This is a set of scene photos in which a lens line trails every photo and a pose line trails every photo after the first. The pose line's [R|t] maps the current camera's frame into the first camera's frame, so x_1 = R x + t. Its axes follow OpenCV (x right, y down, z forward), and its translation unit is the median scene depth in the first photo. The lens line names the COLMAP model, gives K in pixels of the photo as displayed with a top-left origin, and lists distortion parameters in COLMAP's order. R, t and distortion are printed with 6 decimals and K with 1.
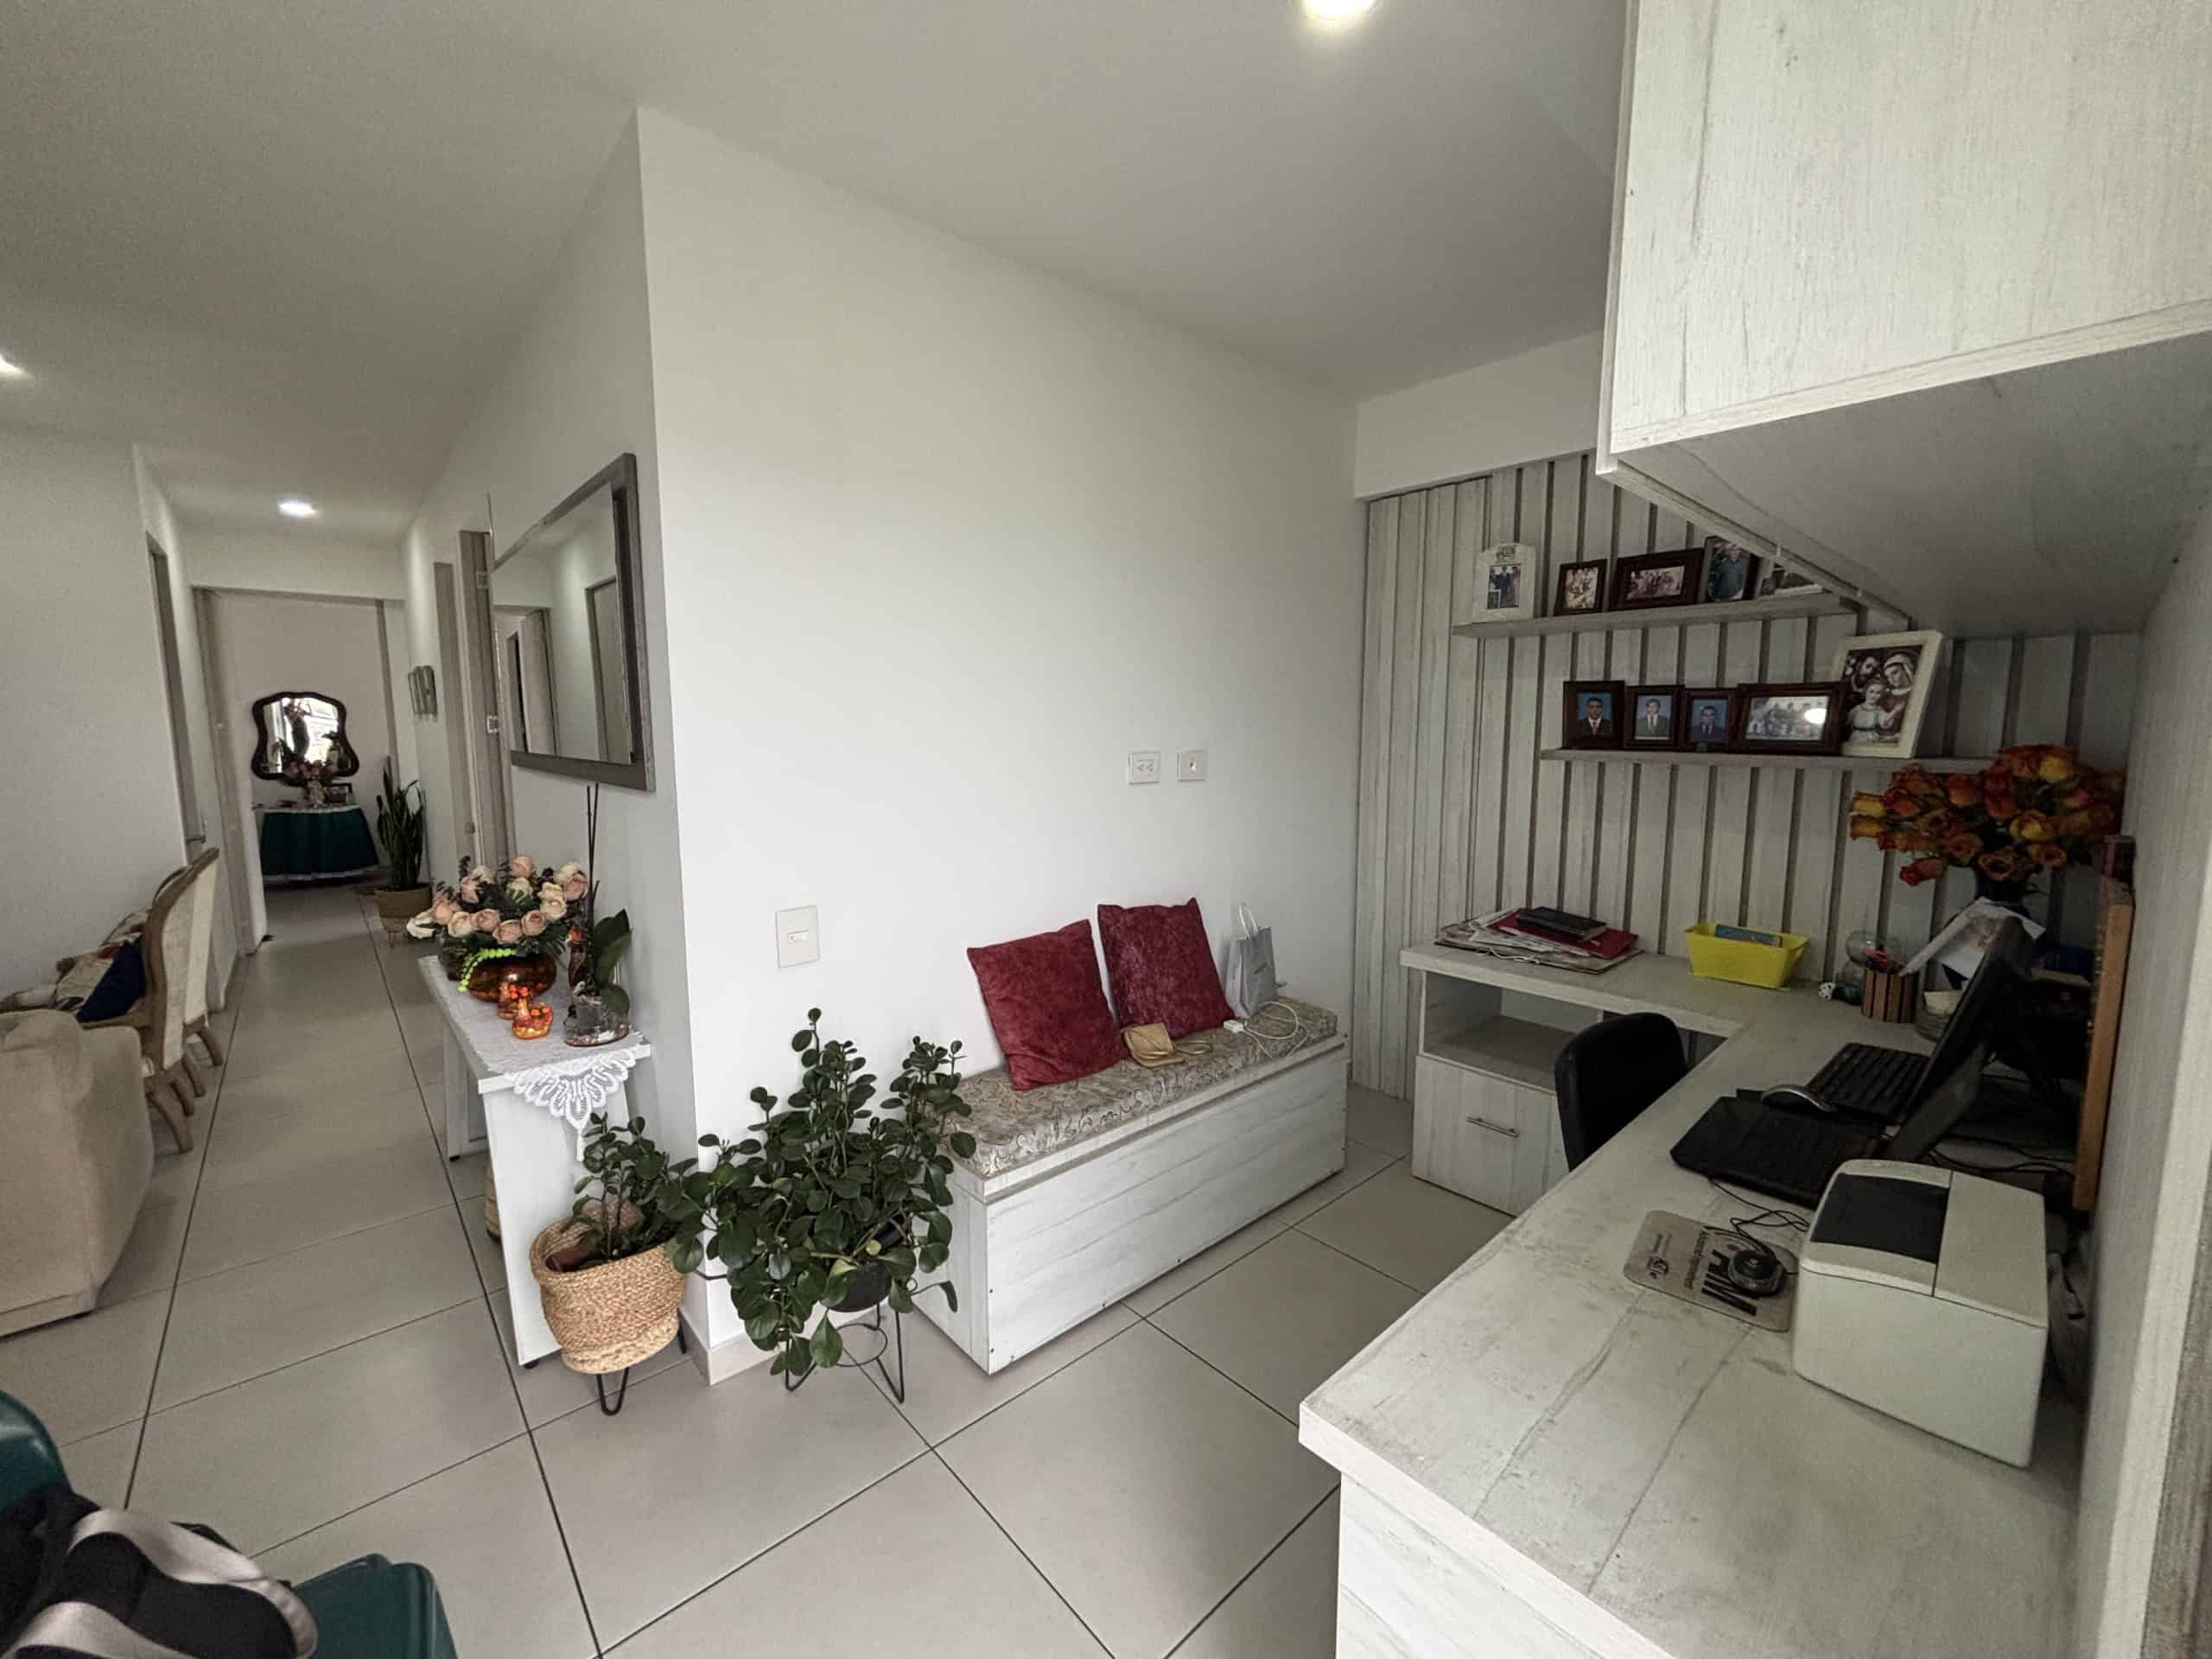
lens RADIAL K [[888.3, 0, 1107.4], [0, 888.3, 828.6], [0, 0, 1]] dist [0.001234, -0.001107]
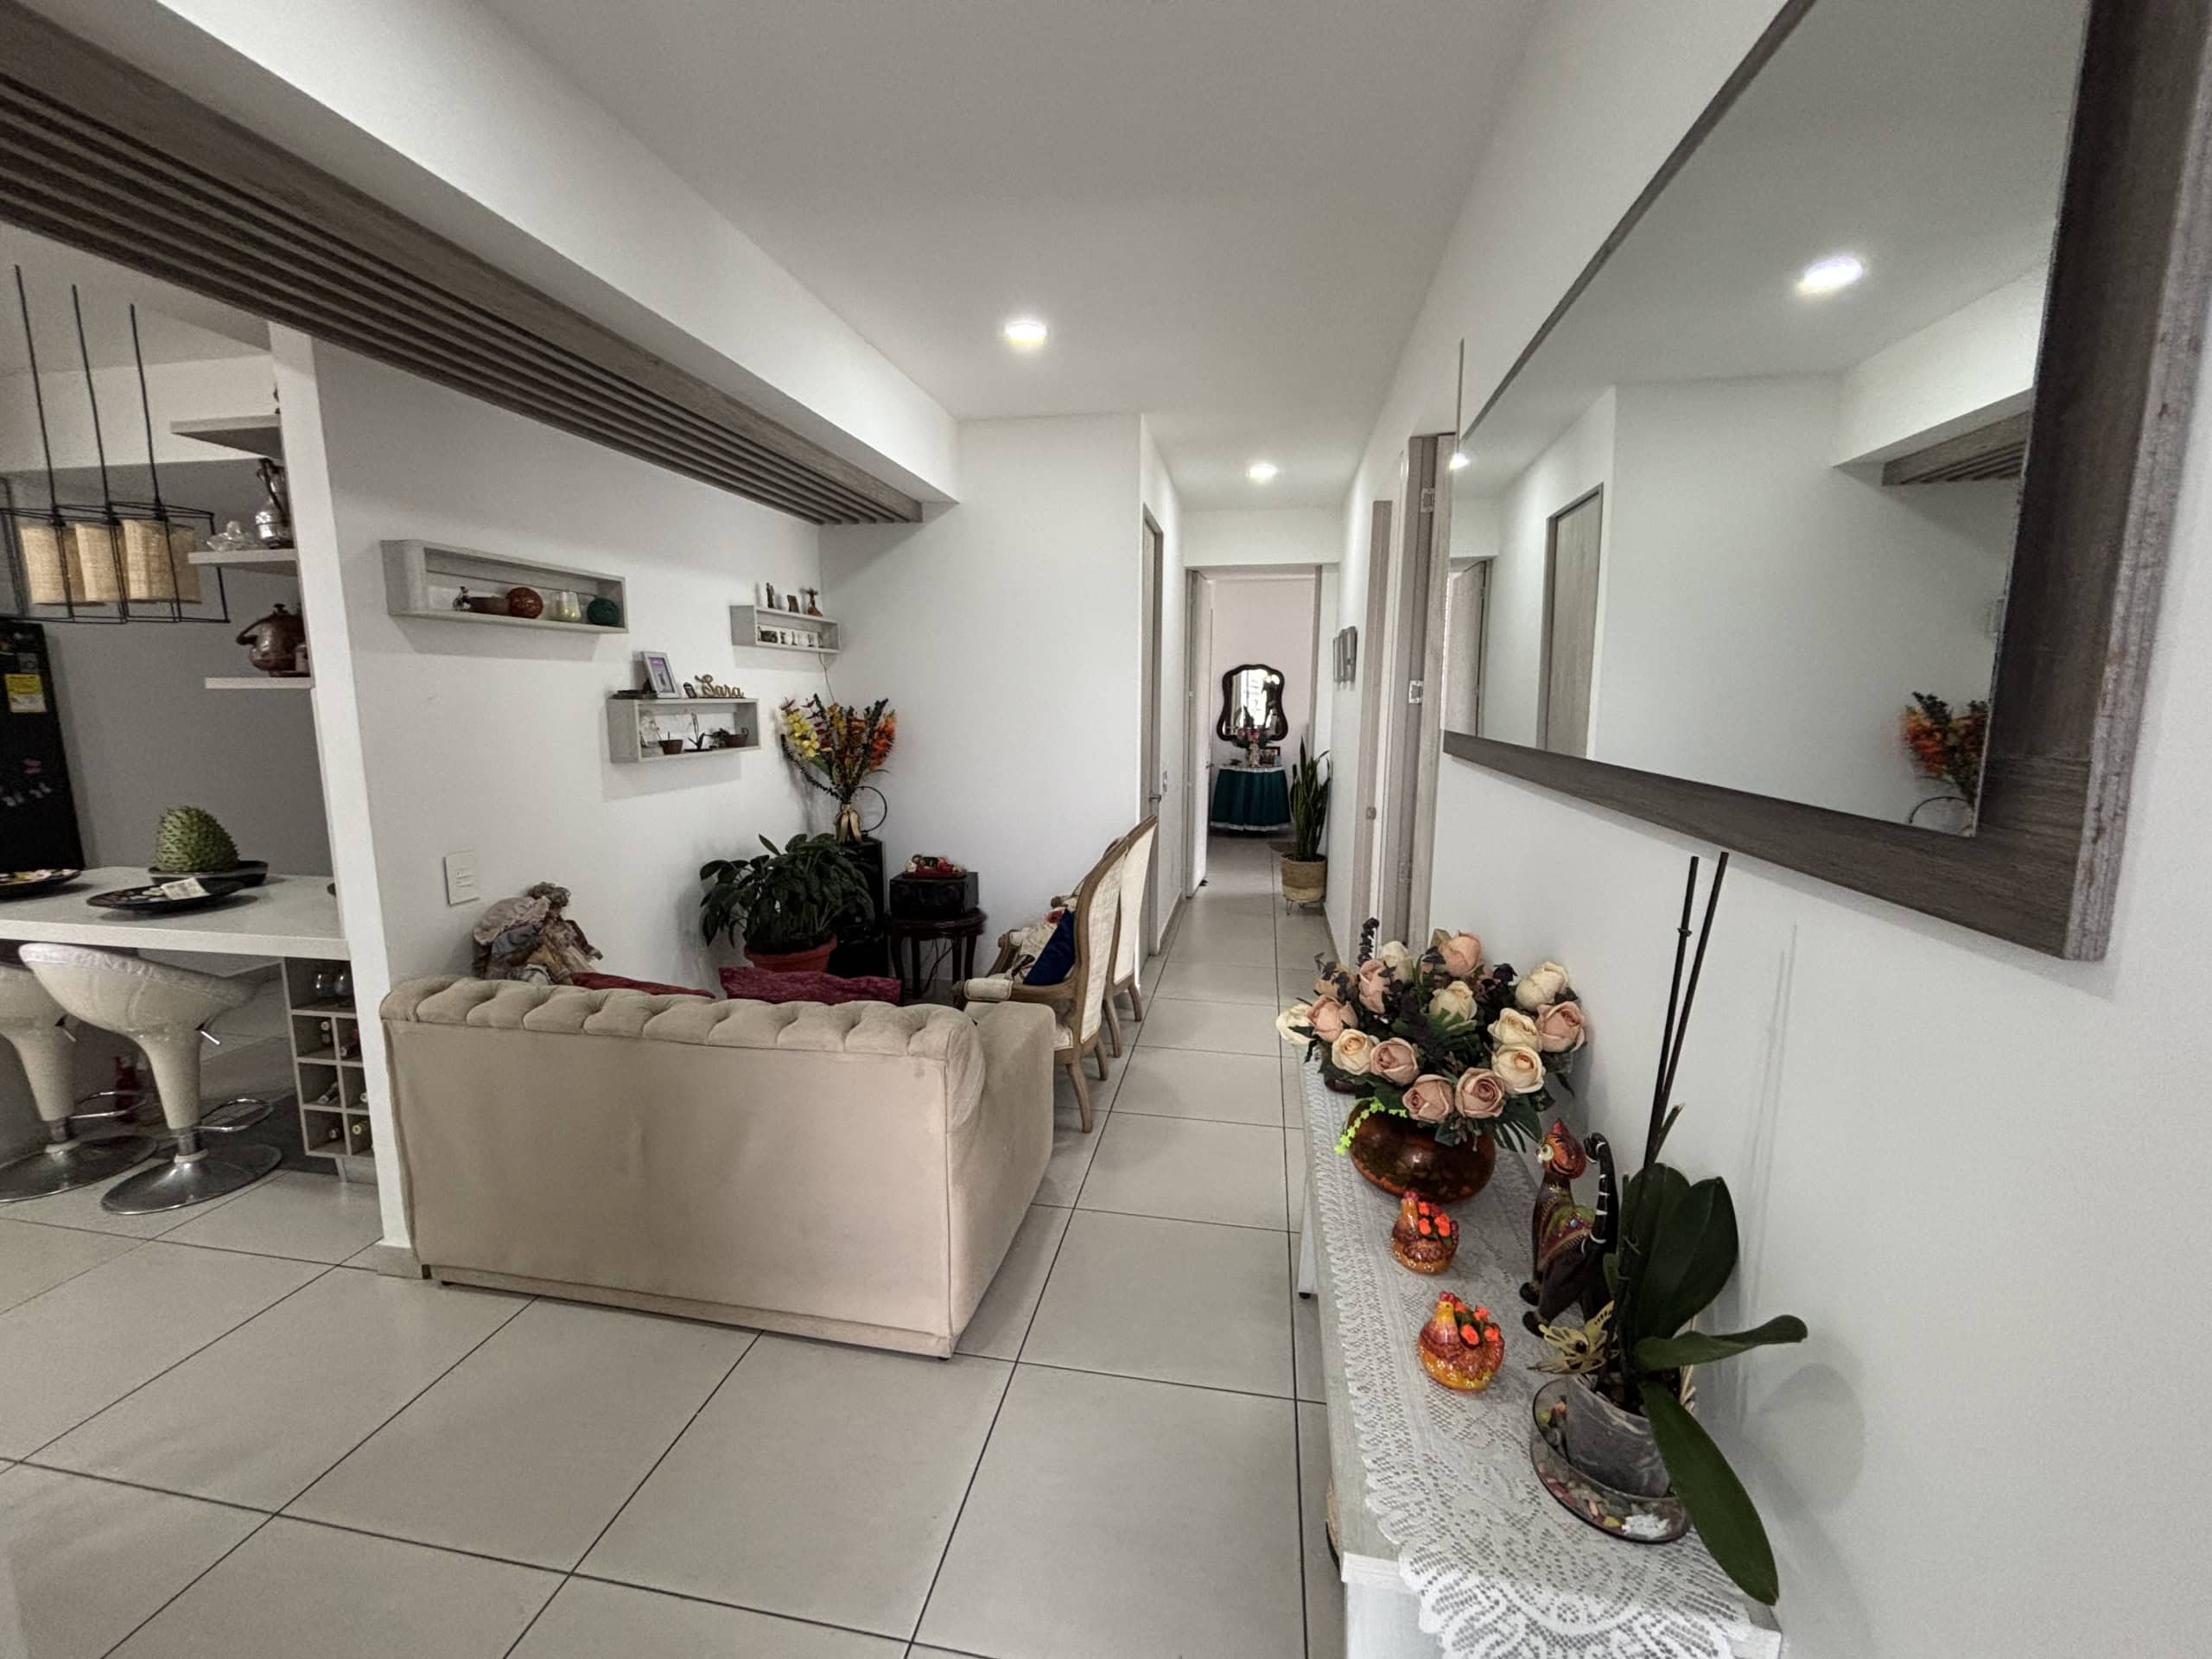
lens RADIAL K [[888.3, 0, 1107.5], [0, 888.3, 825.2], [0, 0, 1]] dist [0.001234, -0.001107]
pose [[0.616100, 0.121031, -0.778314, -0.247722], [-0.099713, 0.992159, 0.075354, -0.034478], [0.781331, 0.031182, 0.623337, 0.322730]]
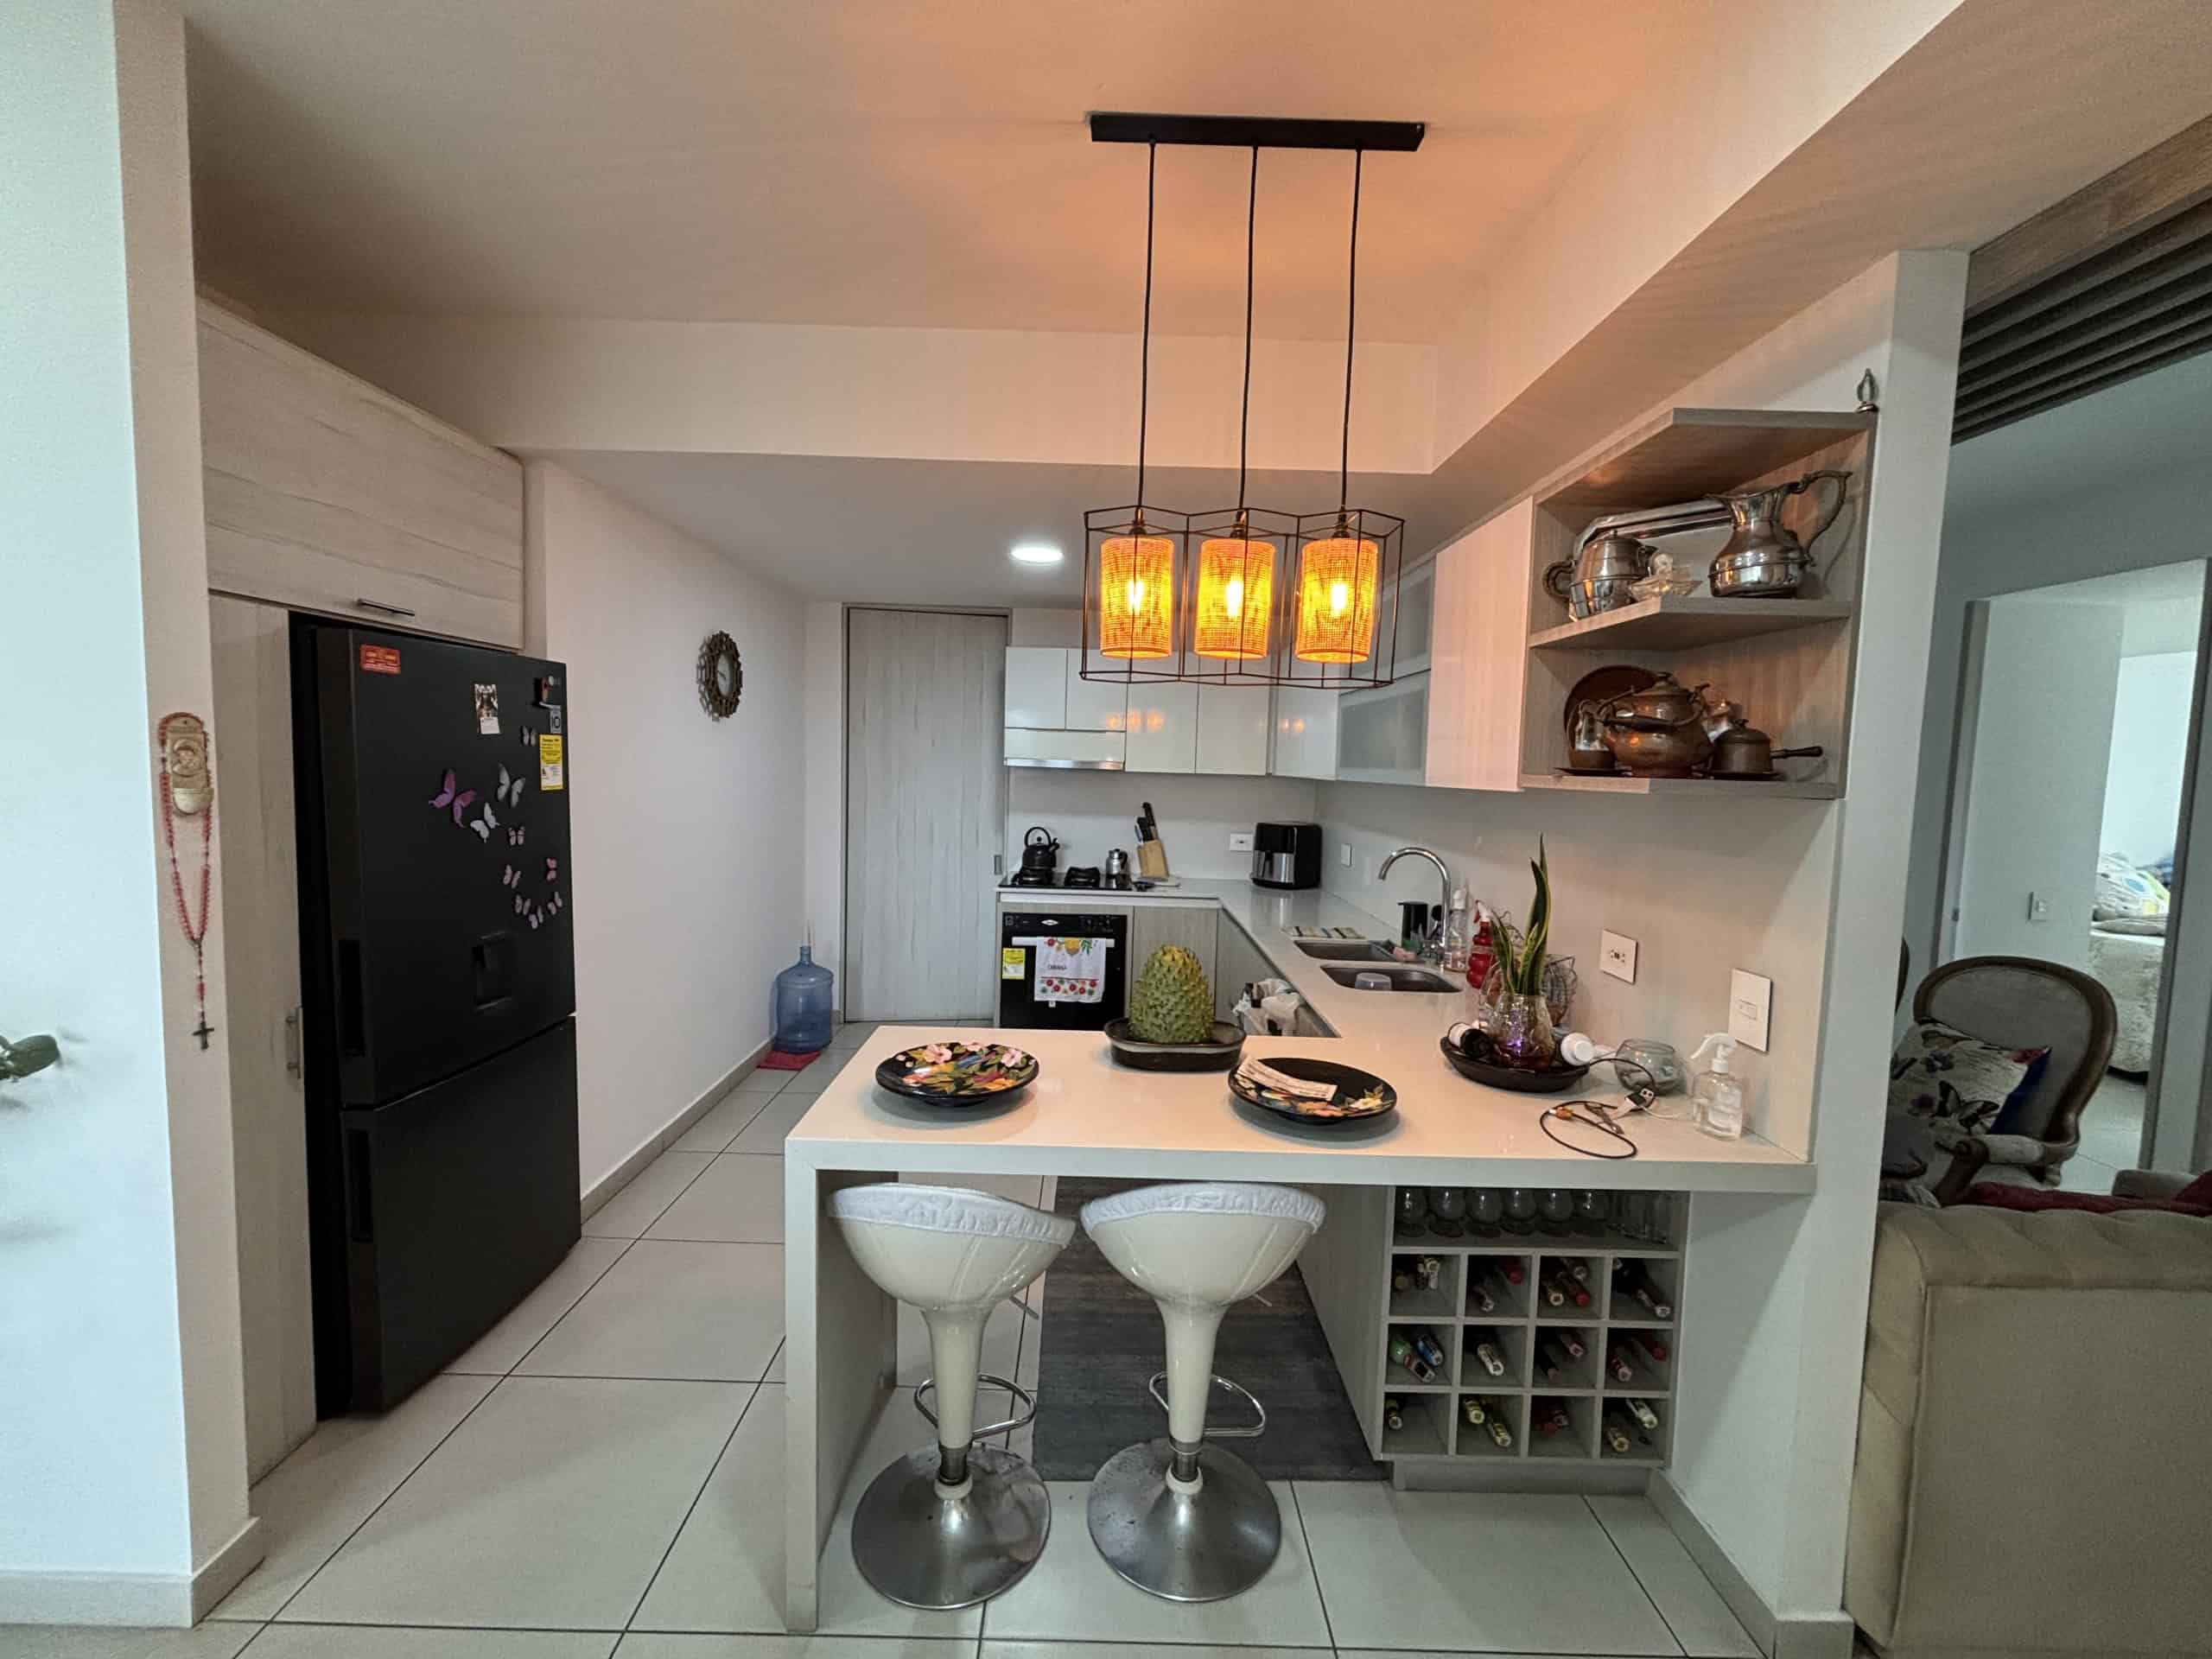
lens RADIAL K [[888.3, 0, 1106.2], [0, 888.3, 828.6], [0, 0, 1]] dist [0.001234, -0.001107]
pose [[0.747435, 0.076255, -0.659944, -0.952802], [-0.111306, 0.993723, -0.011240, 0.020845], [0.654944, 0.081857, 0.751231, -0.198513]]
